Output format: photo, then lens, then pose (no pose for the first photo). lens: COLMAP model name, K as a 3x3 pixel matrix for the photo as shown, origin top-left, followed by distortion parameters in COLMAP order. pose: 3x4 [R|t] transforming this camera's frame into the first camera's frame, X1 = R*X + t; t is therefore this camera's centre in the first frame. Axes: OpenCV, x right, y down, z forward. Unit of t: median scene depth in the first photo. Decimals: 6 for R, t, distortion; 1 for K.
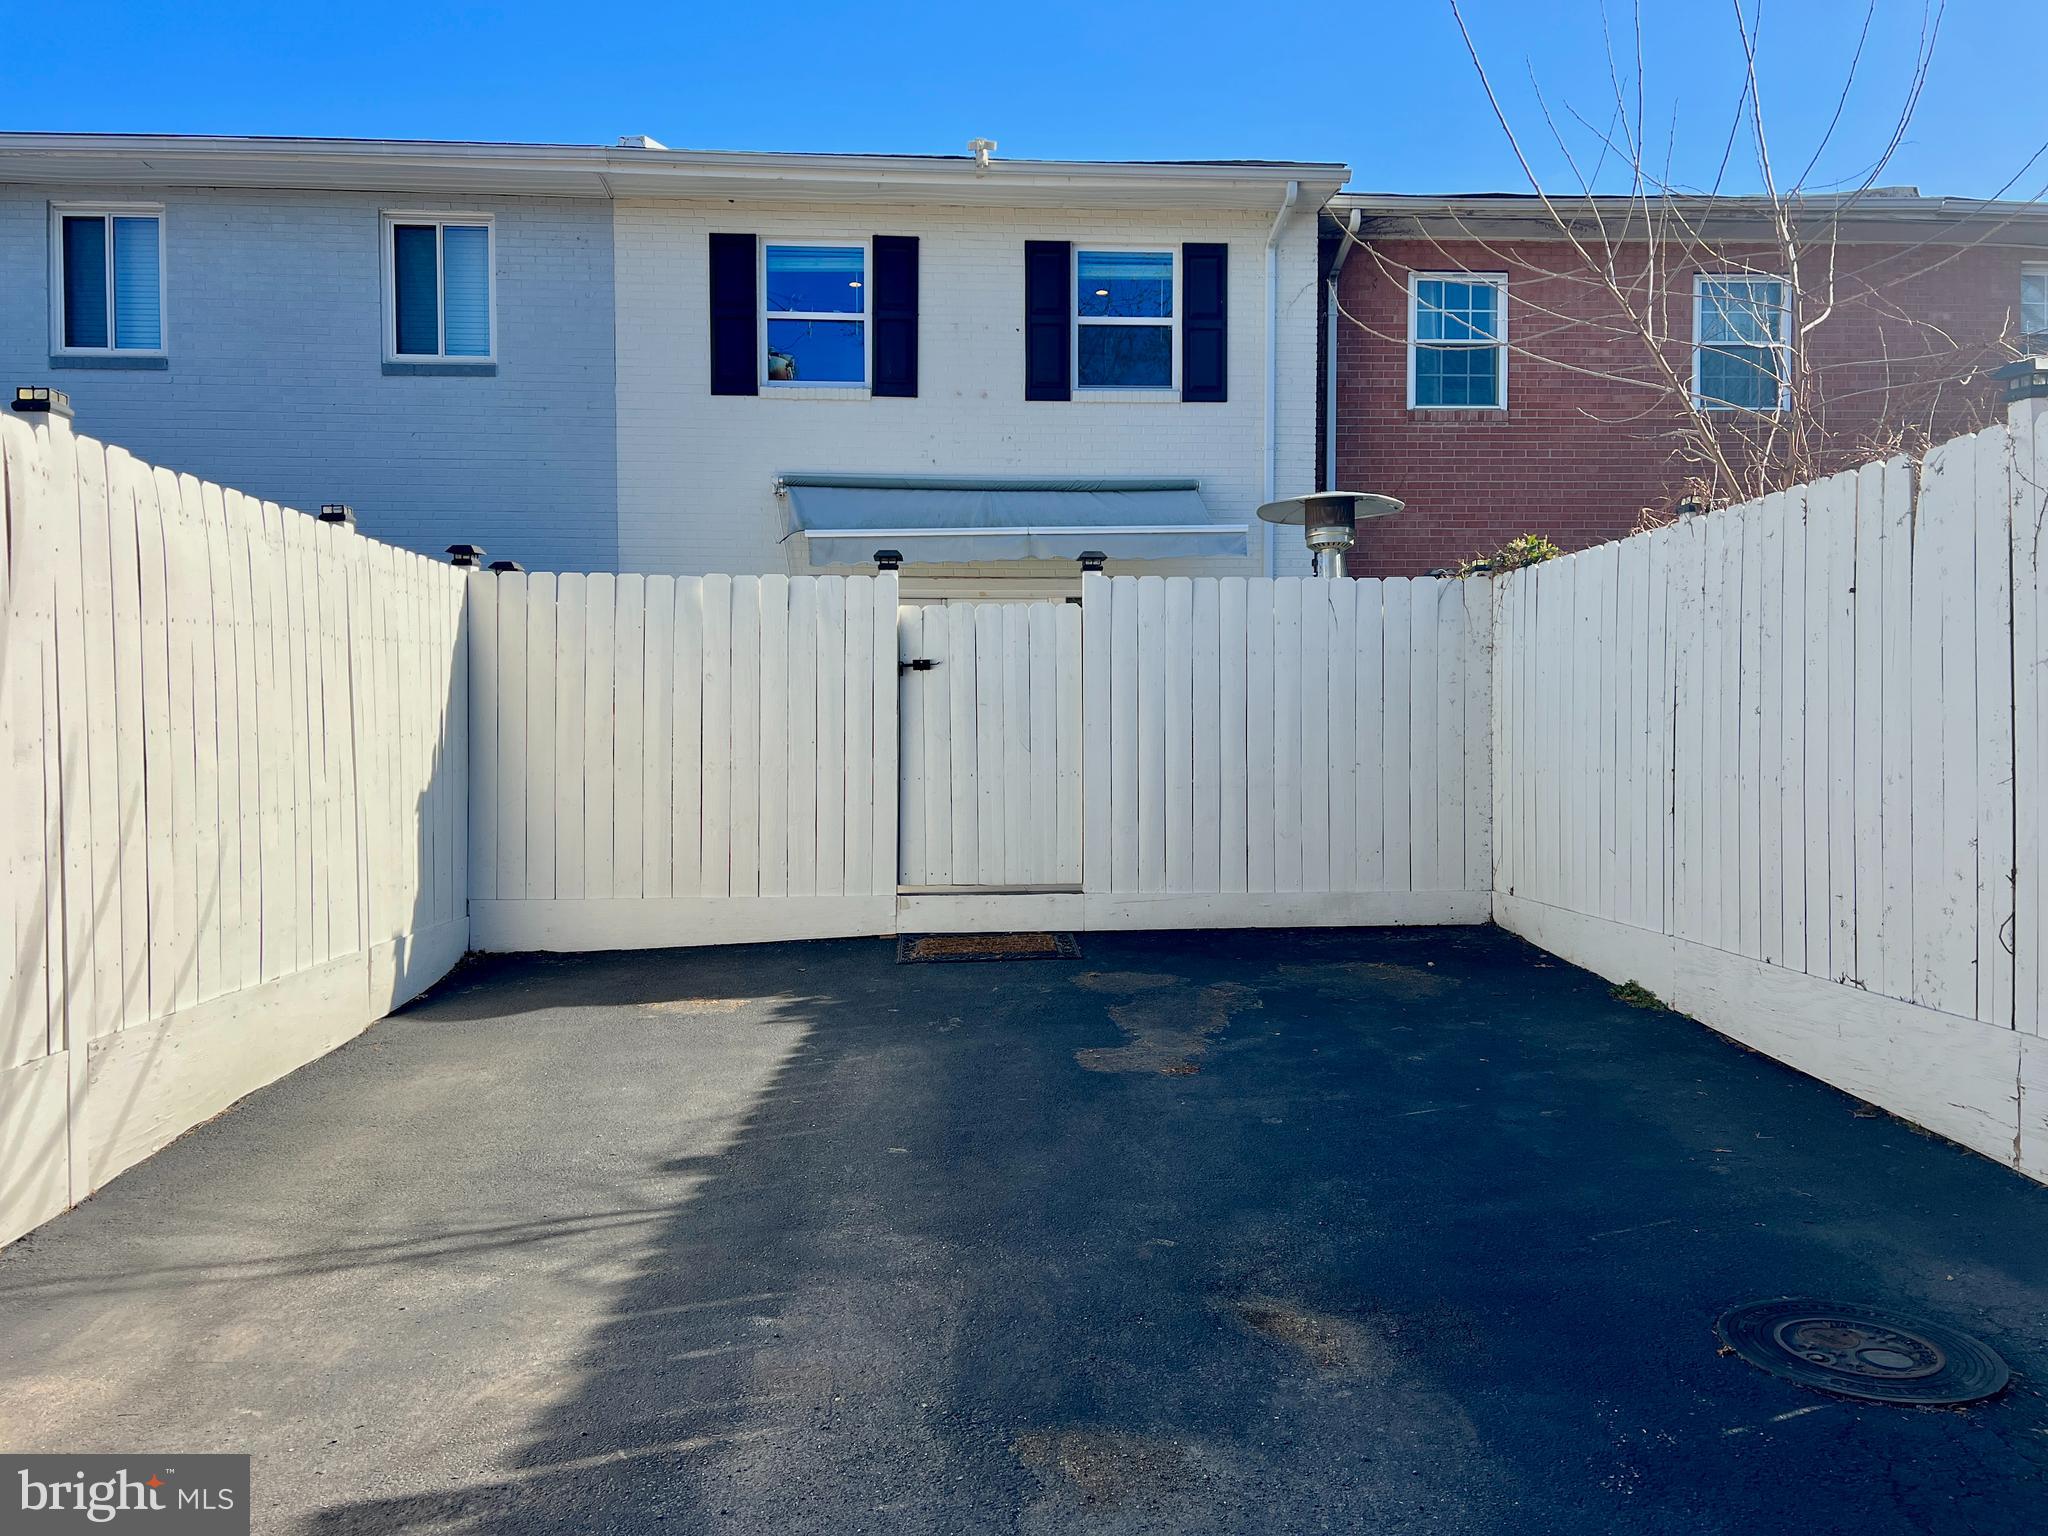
lens RADIAL K [[1529.6, 0, 1021.1], [0, 1529.6, 782.1], [0, 0, 1]] dist [0.053140, -0.052032]
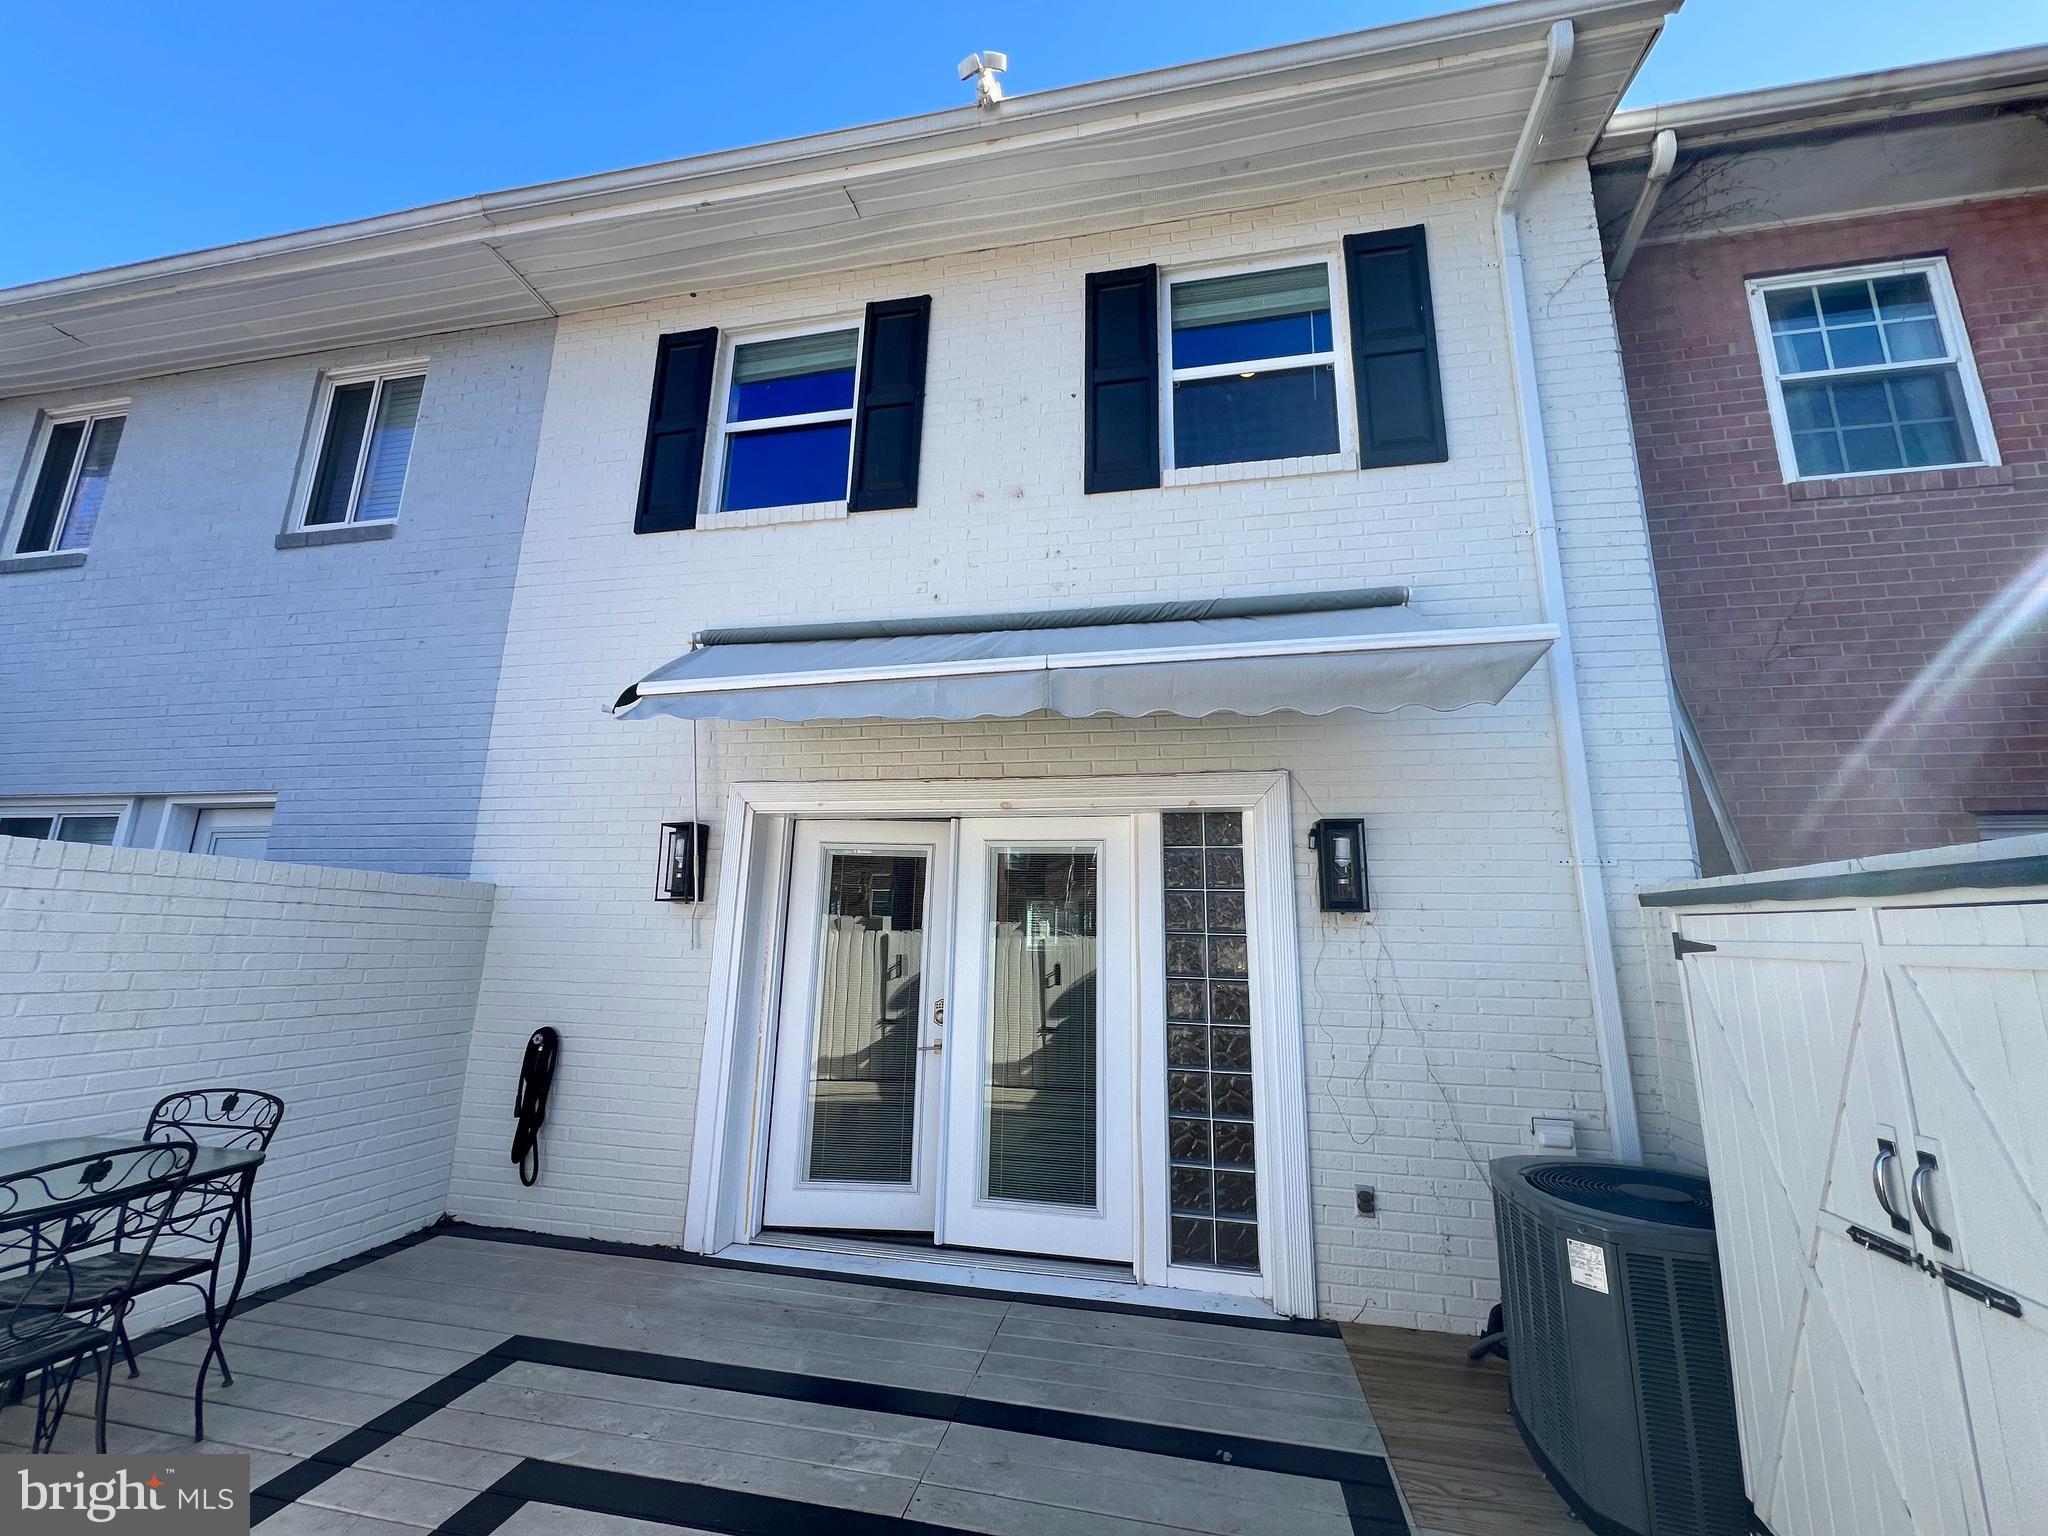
lens RADIAL K [[824.4, 0, 1012.9], [0, 824.4, 764.7], [0, 0, 1]] dist [-0.001455, -0.000084]
pose [[0.968785, -0.030071, -0.246072, 0.052105], [-0.030592, 0.970527, -0.239043, -0.066046], [0.246007, 0.239109, 0.939312, 0.711490]]
